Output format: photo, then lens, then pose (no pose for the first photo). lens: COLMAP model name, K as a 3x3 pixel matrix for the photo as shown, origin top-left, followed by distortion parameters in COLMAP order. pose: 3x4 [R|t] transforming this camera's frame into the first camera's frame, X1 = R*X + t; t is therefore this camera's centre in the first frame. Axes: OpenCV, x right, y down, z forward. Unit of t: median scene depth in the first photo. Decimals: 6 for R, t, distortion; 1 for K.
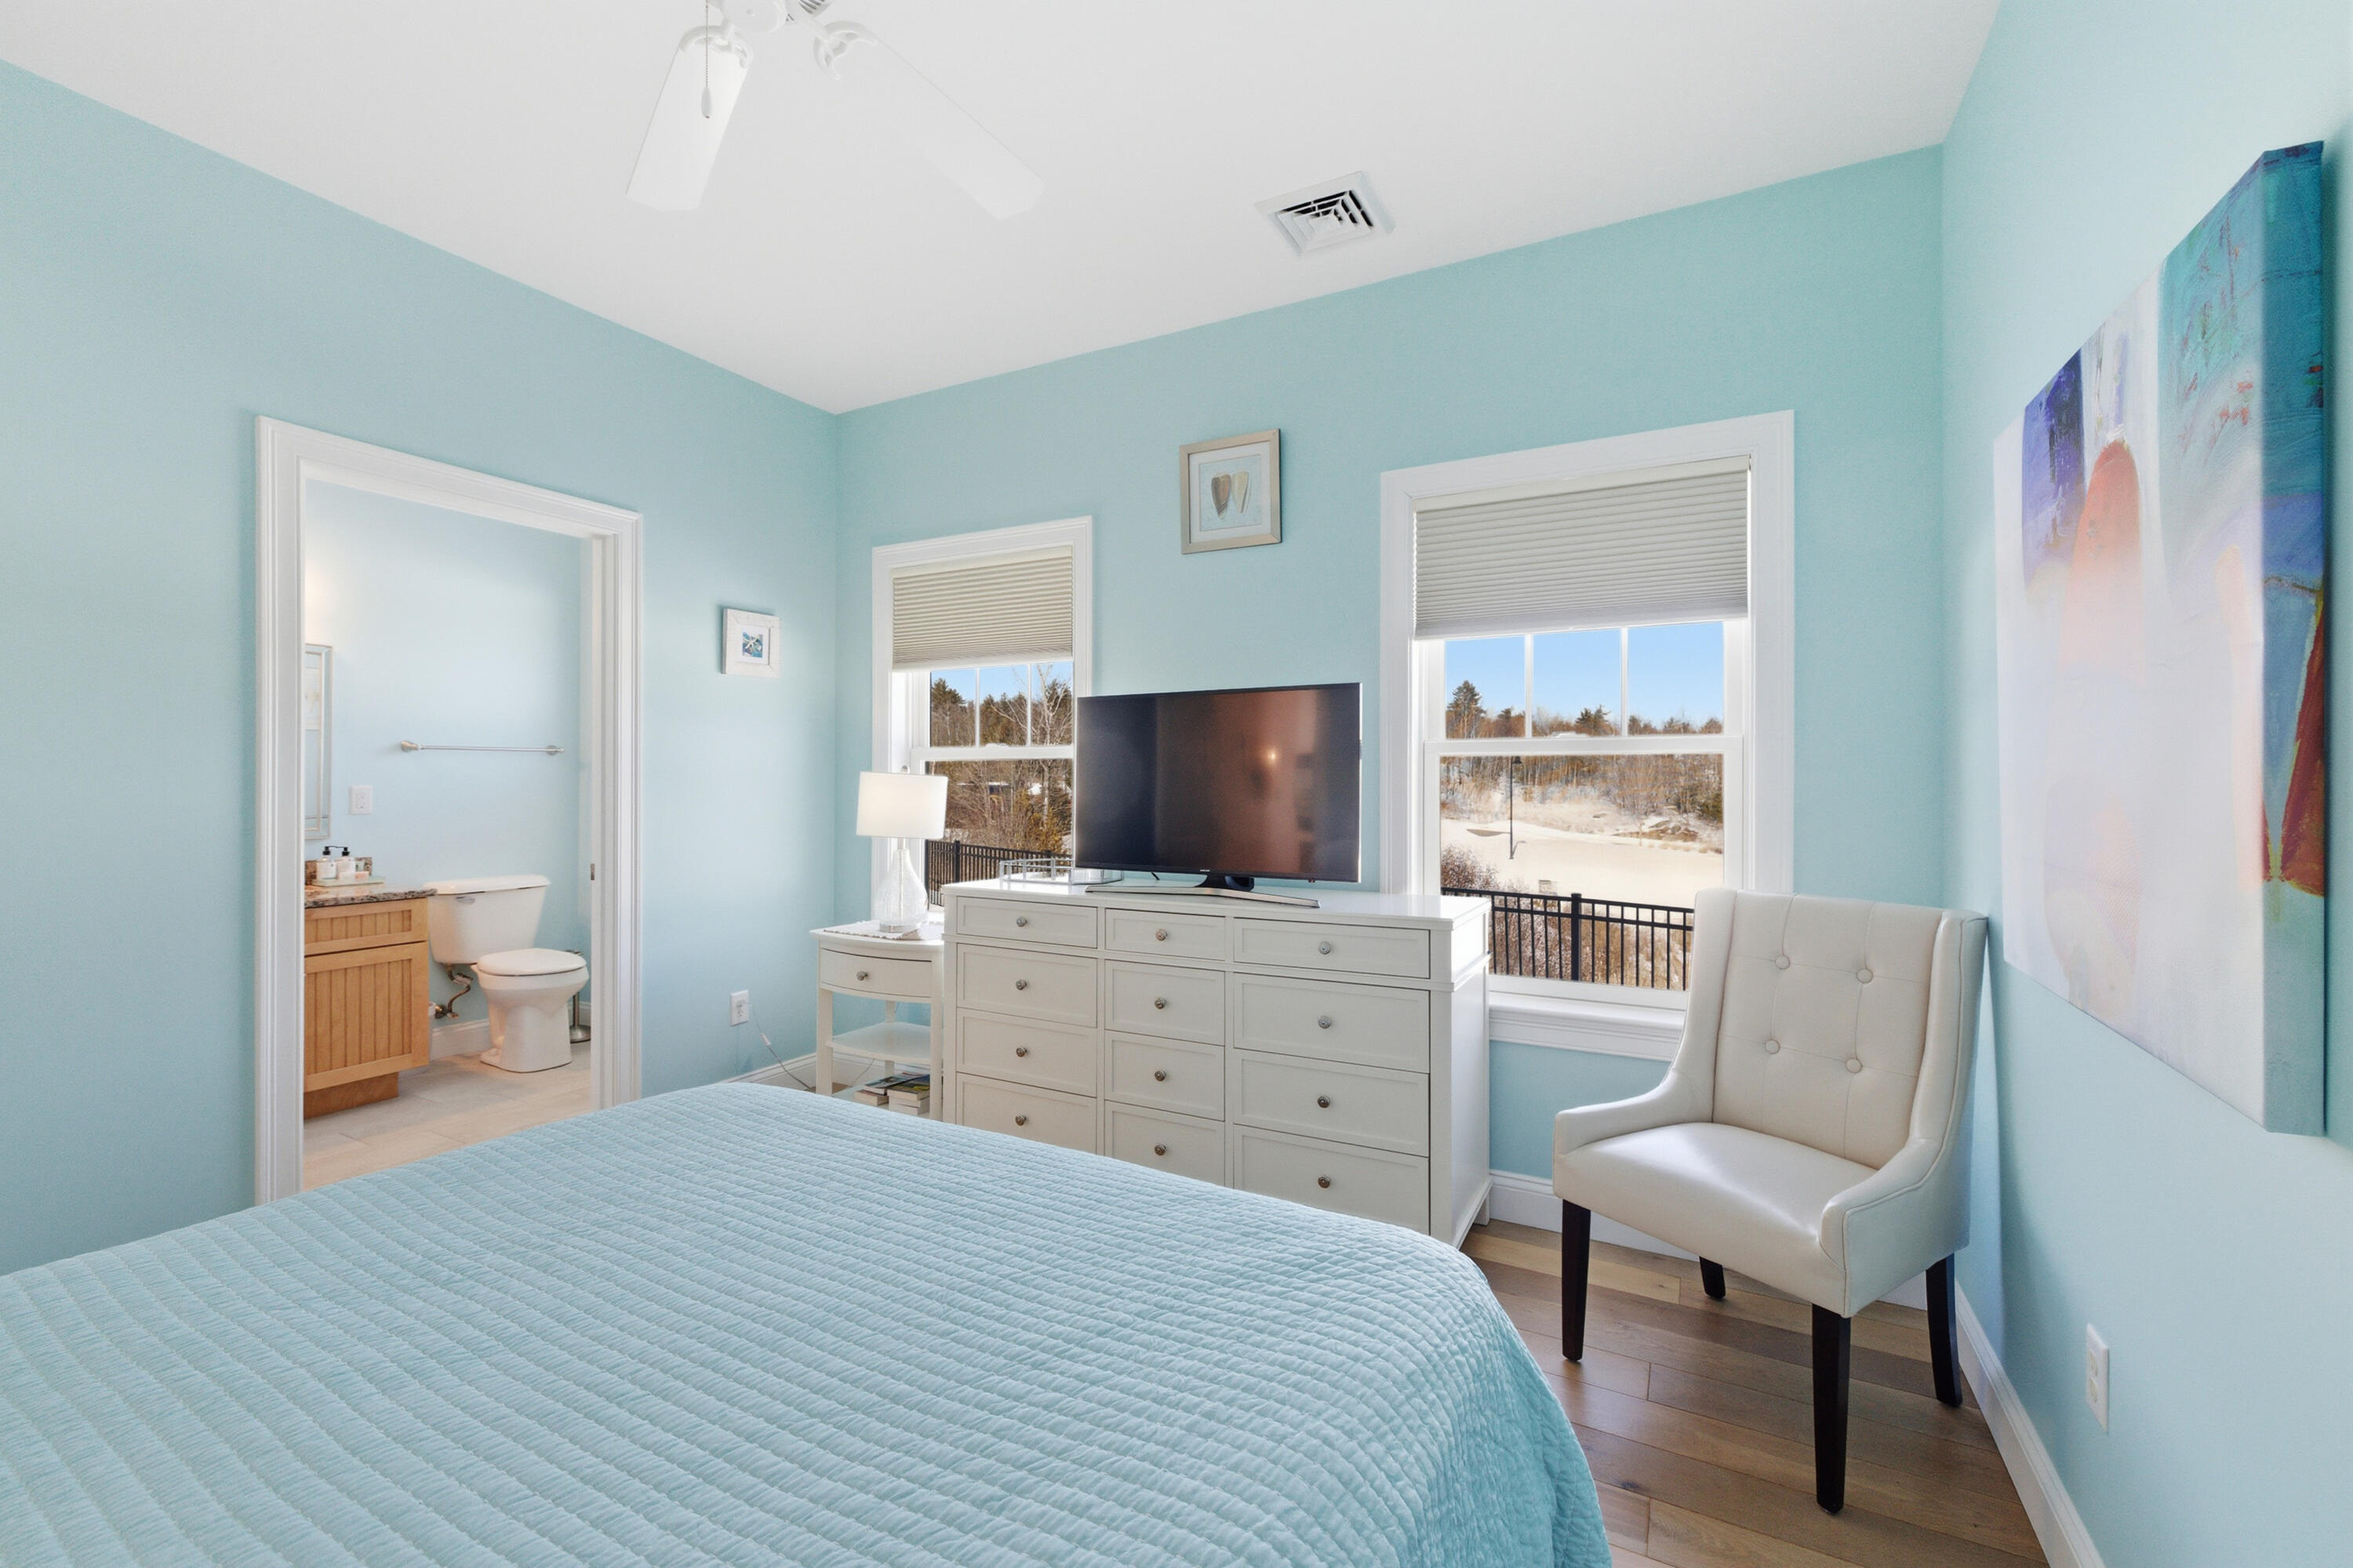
lens RADIAL K [[994.2, 0, 1171.7], [0, 994.2, 774.8], [0, 0, 1]] dist [0.003588, -0.001024]
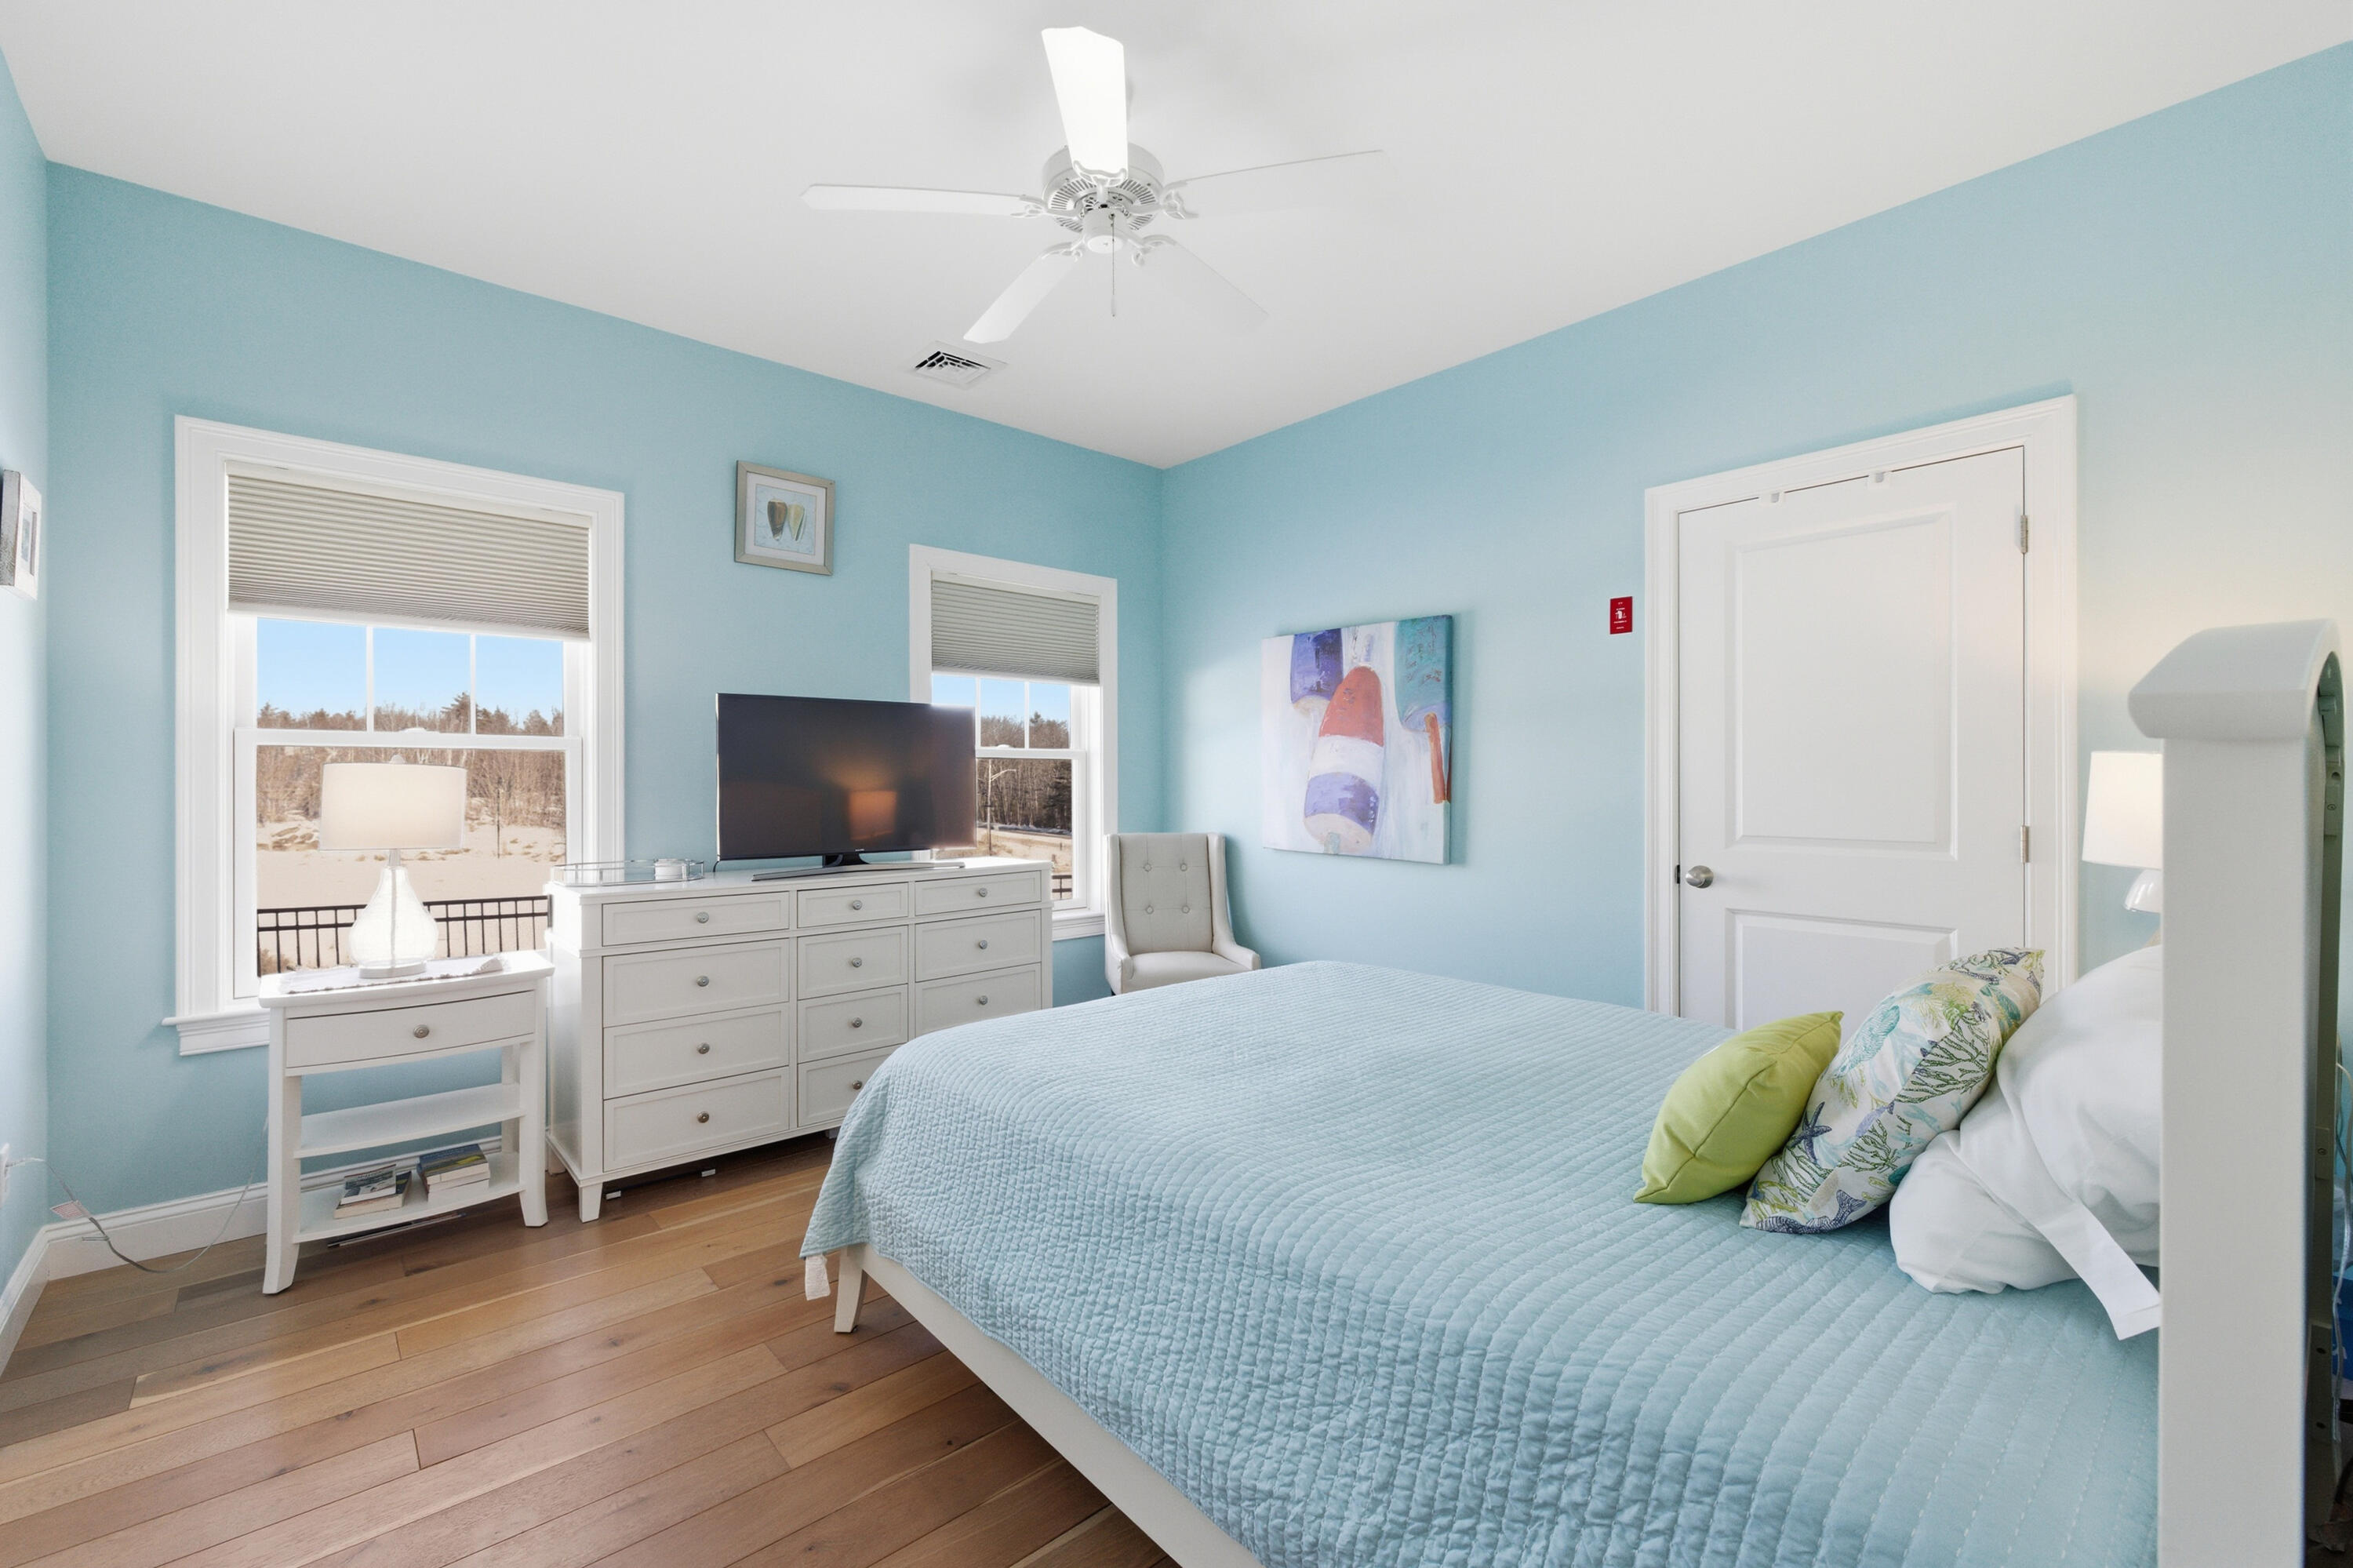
lens RADIAL K [[994.2, 0, 1171.7], [0, 994.2, 774.8], [0, 0, 1]] dist [0.003588, -0.001024]
pose [[0.317049, 0.004843, 0.948397, -0.795012], [-0.004150, 0.999984, -0.003719, 0.006820], [-0.948400, -0.002757, 0.317065, 0.208332]]
